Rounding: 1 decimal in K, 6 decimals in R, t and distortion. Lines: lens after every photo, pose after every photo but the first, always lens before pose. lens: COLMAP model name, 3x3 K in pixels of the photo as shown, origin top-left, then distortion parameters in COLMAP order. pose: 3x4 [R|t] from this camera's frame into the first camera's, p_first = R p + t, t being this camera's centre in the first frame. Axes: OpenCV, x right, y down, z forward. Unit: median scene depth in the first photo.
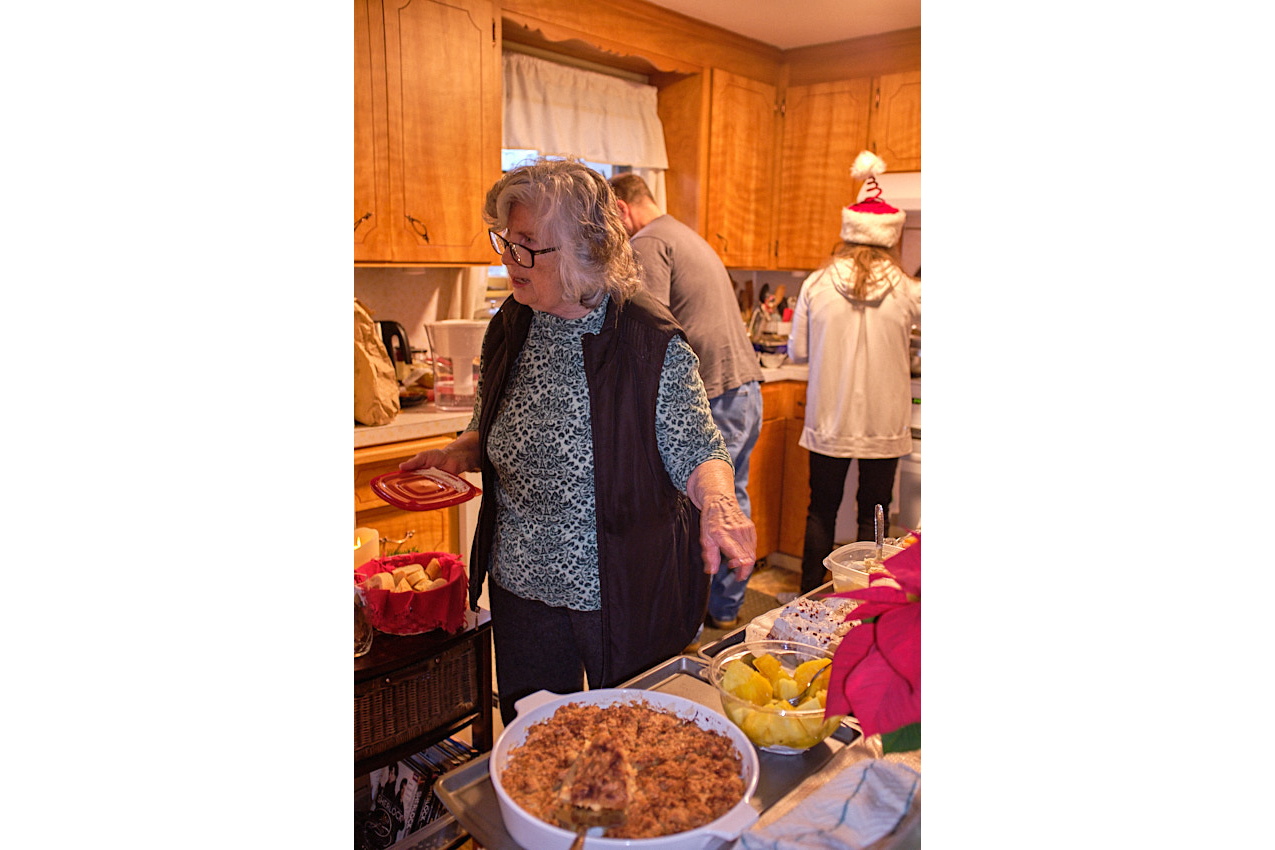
lens RADIAL K [[881.4, 0, 639.8], [0, 881.4, 412.5], [0, 0, 1]] dist [-0.002411, 0.000673]
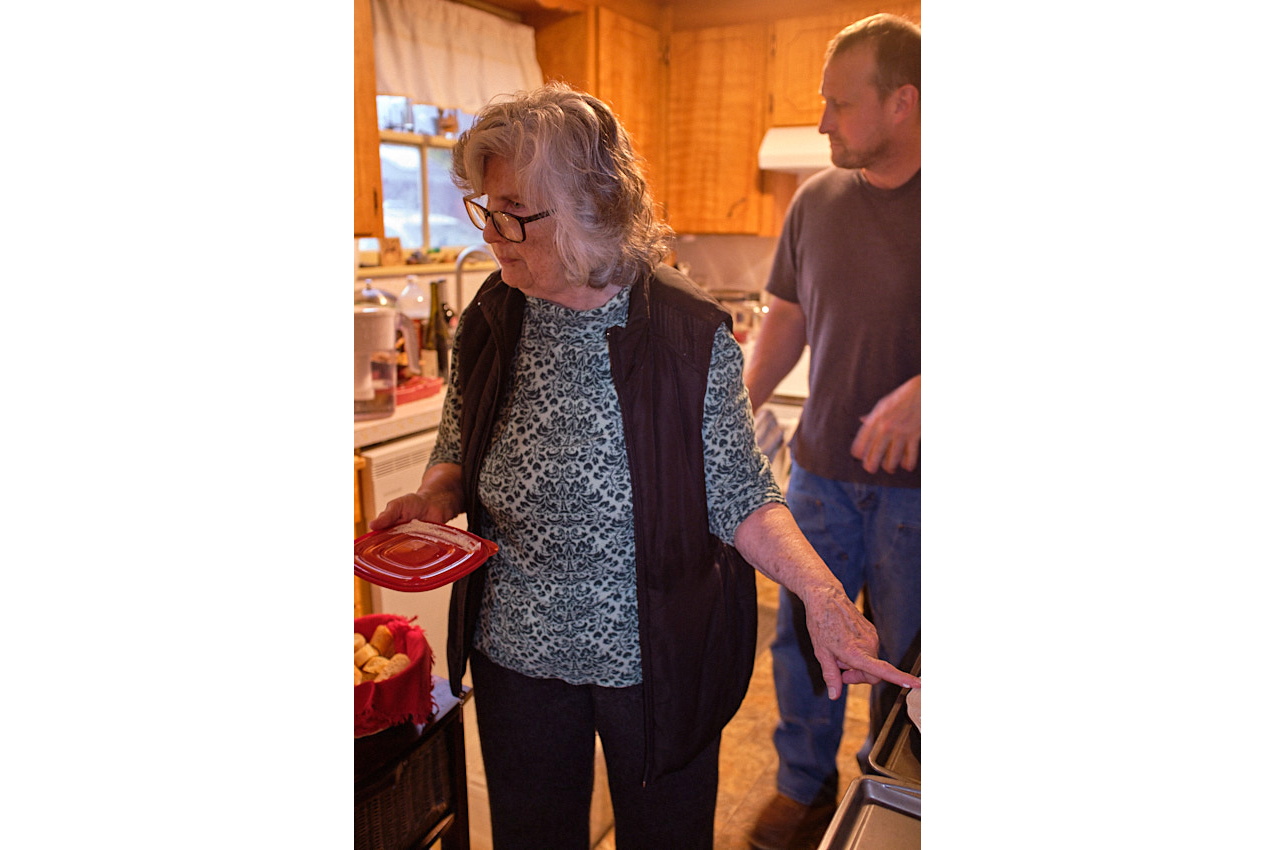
lens RADIAL K [[881.4, 0, 639.8], [0, 881.4, 412.5], [0, 0, 1]] dist [-0.002411, 0.000673]
pose [[0.976179, -0.065802, 0.206749, -0.188247], [0.057533, 0.997294, 0.045760, -0.049274], [-0.209201, -0.032775, 0.977323, 0.246672]]
